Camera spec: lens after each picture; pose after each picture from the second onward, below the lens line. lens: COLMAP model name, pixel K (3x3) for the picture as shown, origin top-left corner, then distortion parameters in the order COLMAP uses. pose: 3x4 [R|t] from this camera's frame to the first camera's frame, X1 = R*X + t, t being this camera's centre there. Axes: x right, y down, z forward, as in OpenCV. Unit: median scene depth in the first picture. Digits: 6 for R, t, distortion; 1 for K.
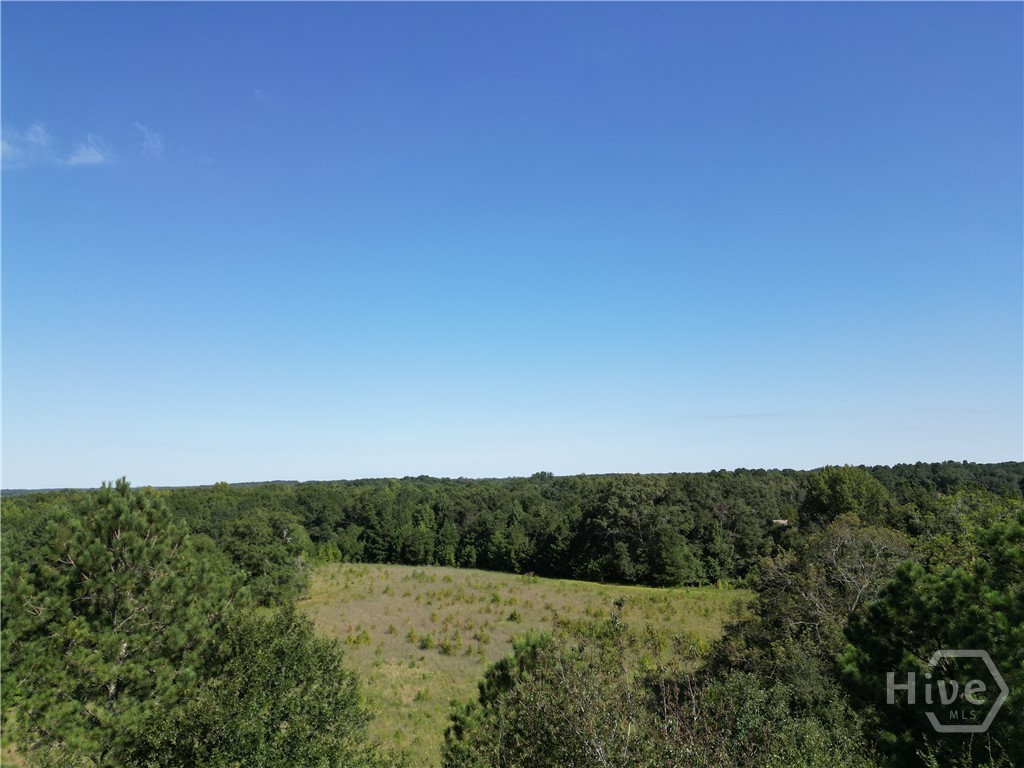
lens RADIAL K [[718.9, 0, 516.2], [0, 718.9, 384.1], [0, 0, 1]] dist [0.167142, -0.402680]
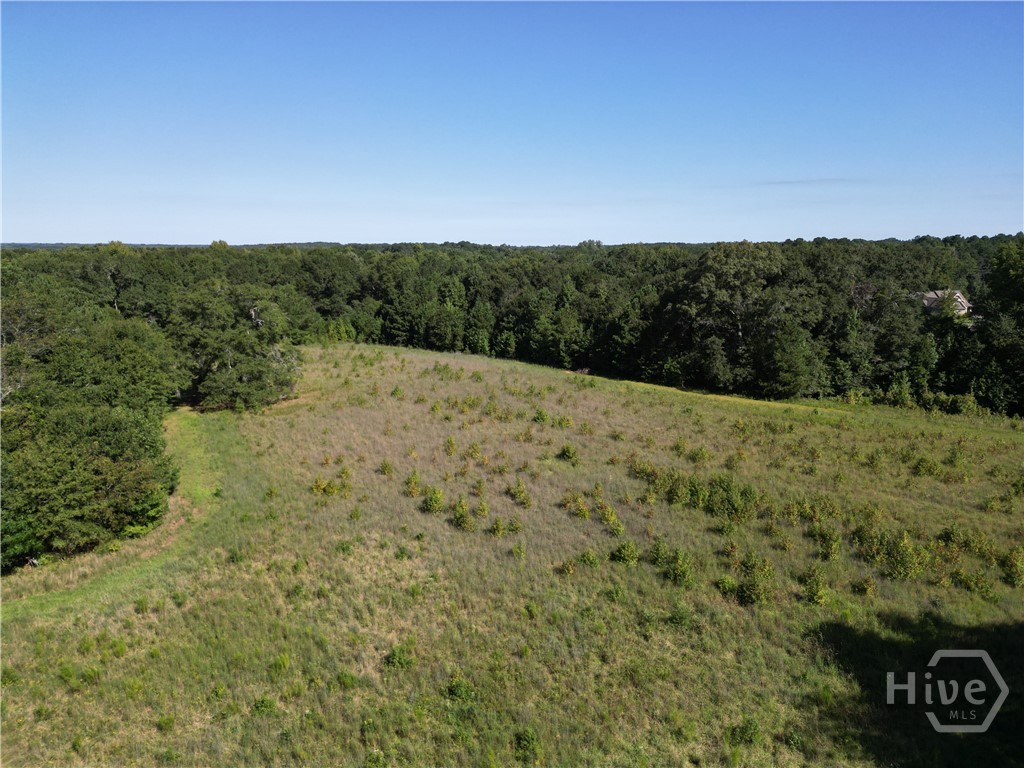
lens RADIAL K [[718.9, 0, 516.2], [0, 718.9, 384.1], [0, 0, 1]] dist [0.167142, -0.402680]
pose [[0.997989, 0.029556, -0.056082, -0.009710], [-0.010528, 0.949651, 0.313131, 0.035110], [0.062513, -0.311911, 0.948053, 0.264056]]
